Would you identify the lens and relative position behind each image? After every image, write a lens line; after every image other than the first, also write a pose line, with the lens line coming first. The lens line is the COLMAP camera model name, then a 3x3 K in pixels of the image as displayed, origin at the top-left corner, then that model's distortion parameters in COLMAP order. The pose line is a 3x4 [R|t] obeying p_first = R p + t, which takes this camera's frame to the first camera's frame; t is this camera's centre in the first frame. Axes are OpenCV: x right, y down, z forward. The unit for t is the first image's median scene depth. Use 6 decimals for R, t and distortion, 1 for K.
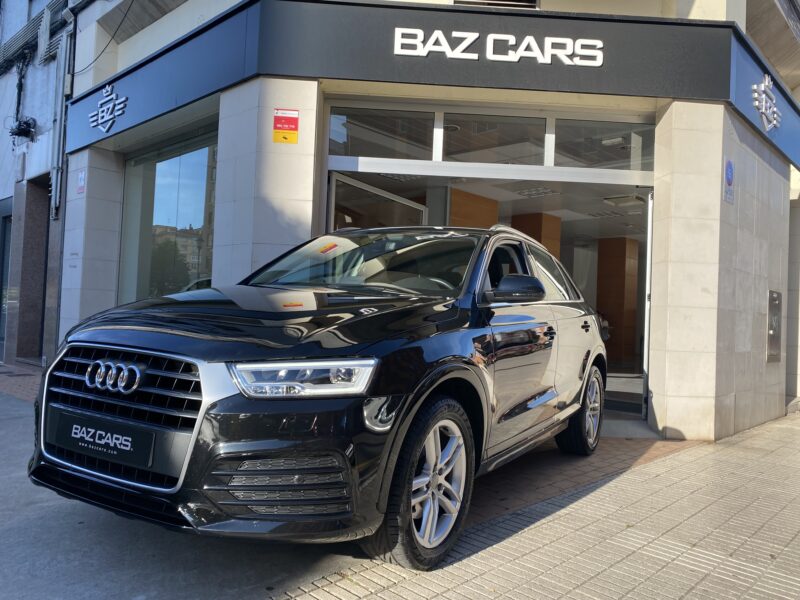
lens RADIAL K [[610.7, 0, 402.3], [0, 610.7, 300.0], [0, 0, 1]] dist [0.008650, -0.004281]
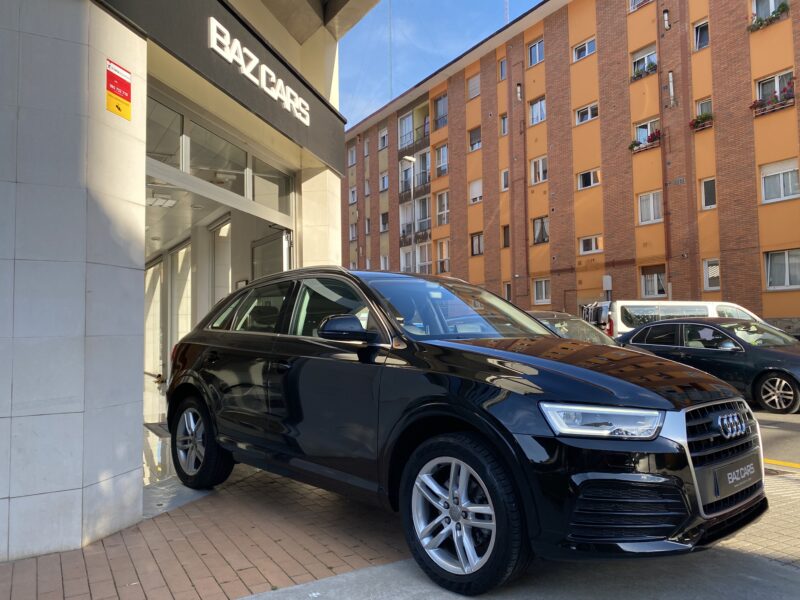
lens RADIAL K [[610.7, 0, 398.3], [0, 610.7, 299.0], [0, 0, 1]] dist [0.008650, -0.004281]
pose [[0.288143, 0.001949, 0.957586, -0.736101], [0.003136, 0.999991, -0.002979, -0.051484], [-0.957582, 0.003862, 0.288134, 0.506492]]
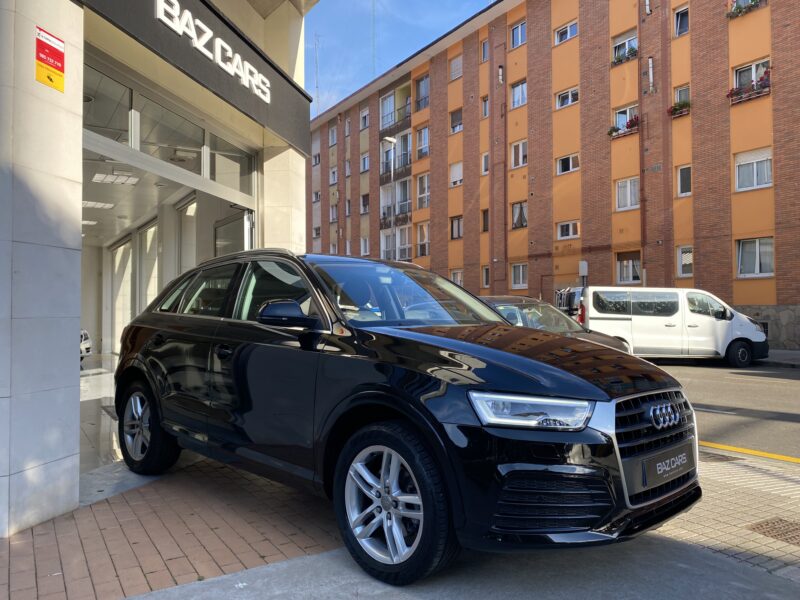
lens RADIAL K [[610.7, 0, 402.5], [0, 610.7, 301.5], [0, 0, 1]] dist [0.008650, -0.004281]
pose [[0.255063, -0.026277, 0.966567, -0.712355], [-0.009505, 0.999514, 0.029681, -0.054431], [-0.966878, -0.016758, 0.254689, 0.471510]]
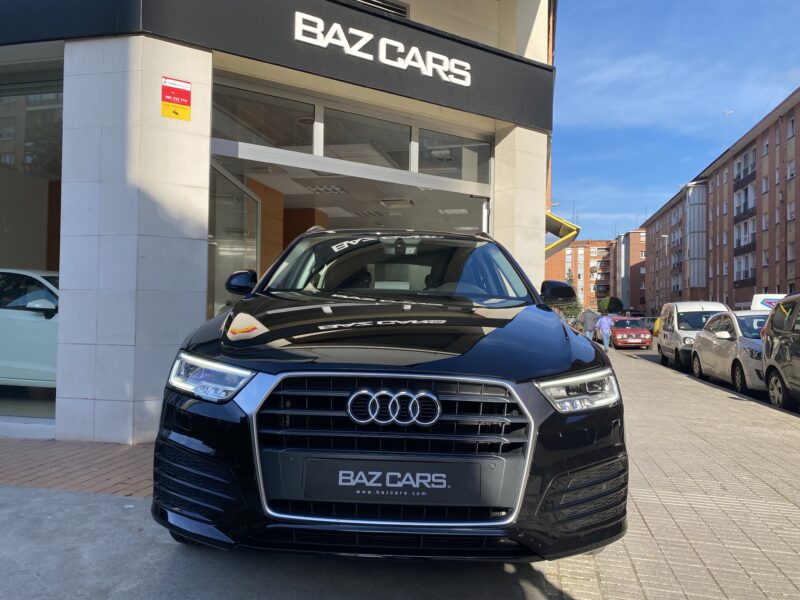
lens RADIAL K [[610.7, 0, 398.1], [0, 610.7, 302.6], [0, 0, 1]] dist [0.008650, -0.004281]
pose [[0.865104, -0.018230, 0.501261, -0.351989], [0.007116, 0.999685, 0.024076, -0.017849], [-0.501541, -0.017261, 0.864961, 0.097655]]
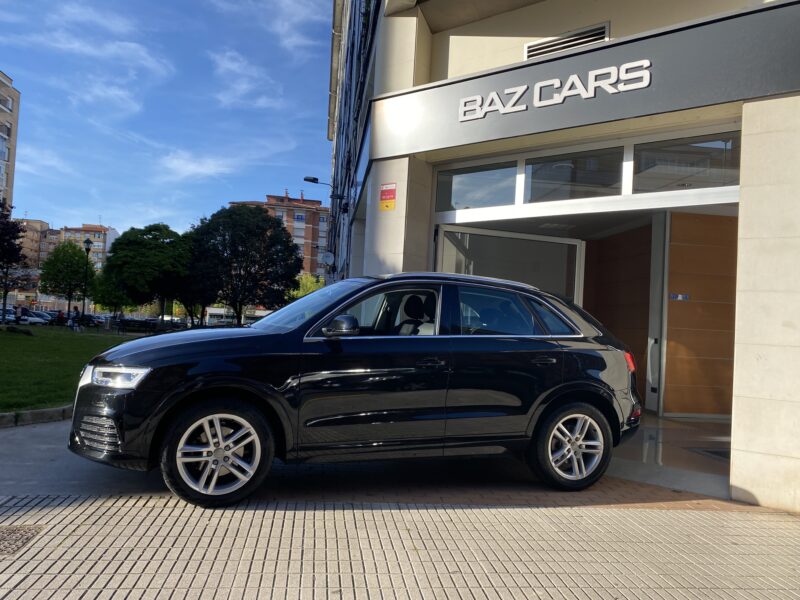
lens RADIAL K [[610.7, 0, 414.5], [0, 610.7, 320.3], [0, 0, 1]] dist [0.008650, -0.004281]
pose [[0.787720, -0.013381, -0.615888, 0.618027], [-0.007560, 0.999479, -0.031384, 0.008220], [0.615987, 0.029378, 0.787208, 0.053732]]
